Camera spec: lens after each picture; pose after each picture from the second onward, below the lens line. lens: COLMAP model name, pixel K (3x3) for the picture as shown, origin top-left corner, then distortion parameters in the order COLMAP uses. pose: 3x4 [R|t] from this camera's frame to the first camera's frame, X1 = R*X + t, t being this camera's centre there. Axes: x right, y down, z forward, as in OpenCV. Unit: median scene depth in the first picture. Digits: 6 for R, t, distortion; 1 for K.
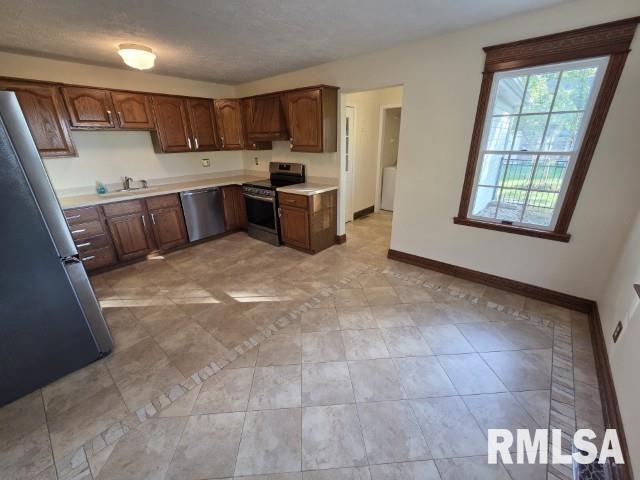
lens RADIAL K [[262.1, 0, 319.6], [0, 262.1, 239.8], [0, 0, 1]] dist [0.000563, -0.000241]
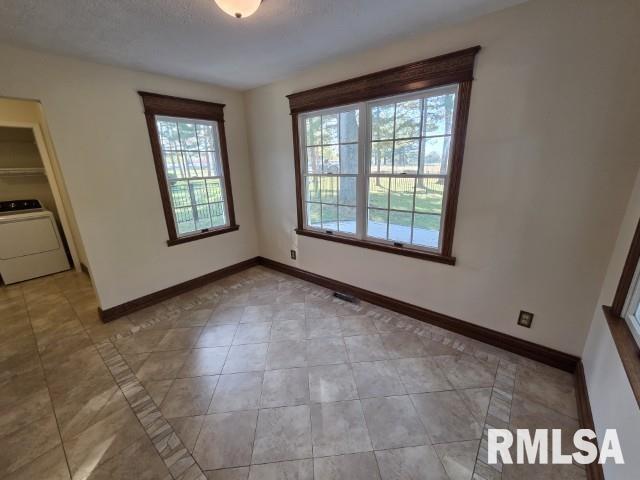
lens RADIAL K [[262.1, 0, 319.6], [0, 262.1, 239.8], [0, 0, 1]] dist [0.000563, -0.000241]
pose [[-0.017435, -0.263592, 0.964477, -0.574291], [0.383344, 0.889146, 0.249934, -0.133463], [-0.923441, 0.374084, 0.085544, 0.382134]]
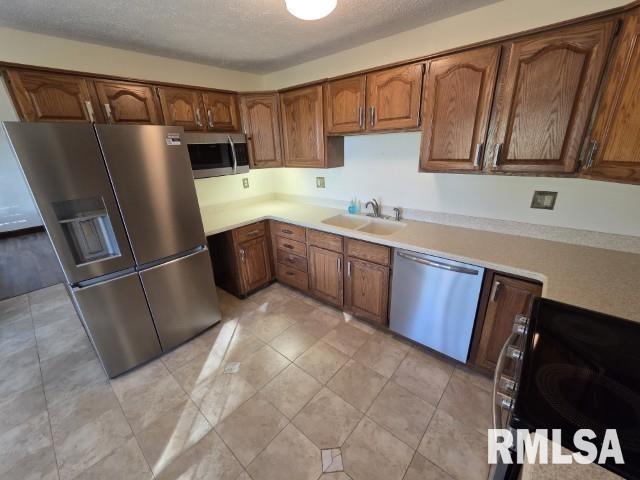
lens RADIAL K [[262.1, 0, 319.6], [0, 262.1, 239.8], [0, 0, 1]] dist [0.000563, -0.000241]
pose [[-0.003758, 0.360378, -0.932799, -0.061012], [-0.320289, 0.883230, 0.342518, -0.477229], [0.947312, 0.300053, 0.112106, 1.150610]]
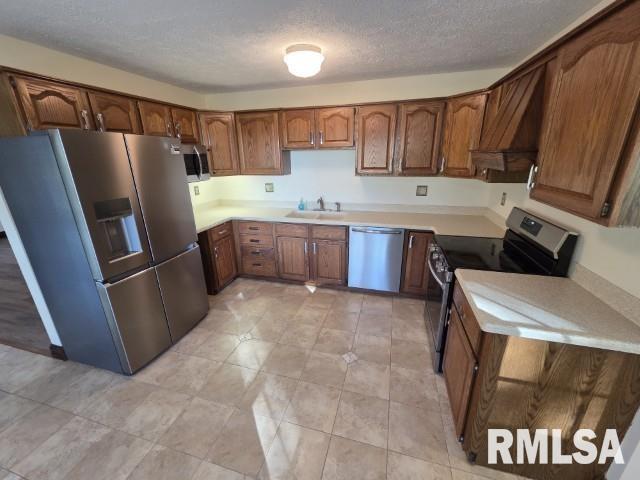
lens RADIAL K [[262.1, 0, 319.6], [0, 262.1, 239.8], [0, 0, 1]] dist [0.000563, -0.000241]
pose [[0.420299, 0.290743, -0.859545, 0.173803], [-0.317073, 0.934619, 0.161095, -0.350245], [0.850185, 0.204831, 0.485006, 0.798609]]
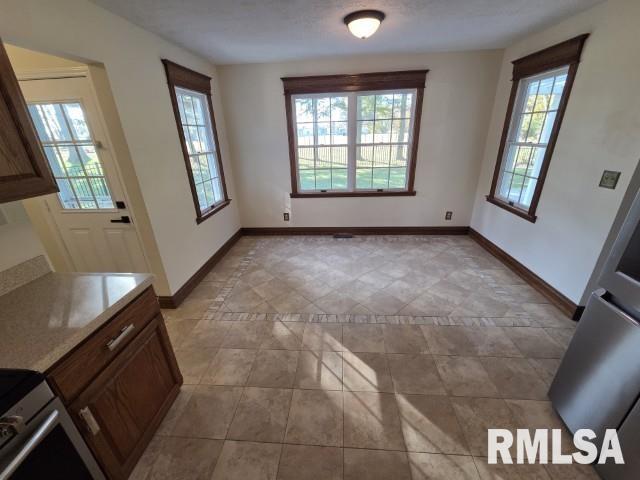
lens RADIAL K [[262.1, 0, 319.6], [0, 262.1, 239.8], [0, 0, 1]] dist [0.000563, -0.000241]
pose [[-0.591109, -0.271488, 0.759529, -0.664536], [0.329123, 0.778511, 0.534415, -0.468983], [-0.736389, 0.565876, -0.370831, 1.200916]]
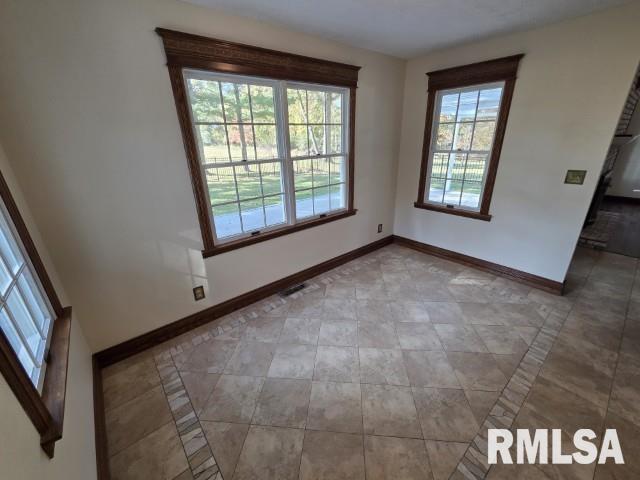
lens RADIAL K [[262.1, 0, 319.6], [0, 262.1, 239.8], [0, 0, 1]] dist [0.000563, -0.000241]
pose [[-0.985085, -0.015707, 0.171349, 0.190414], [0.103550, 0.741196, 0.663254, -0.459987], [-0.137421, 0.671105, -0.728515, 1.137578]]
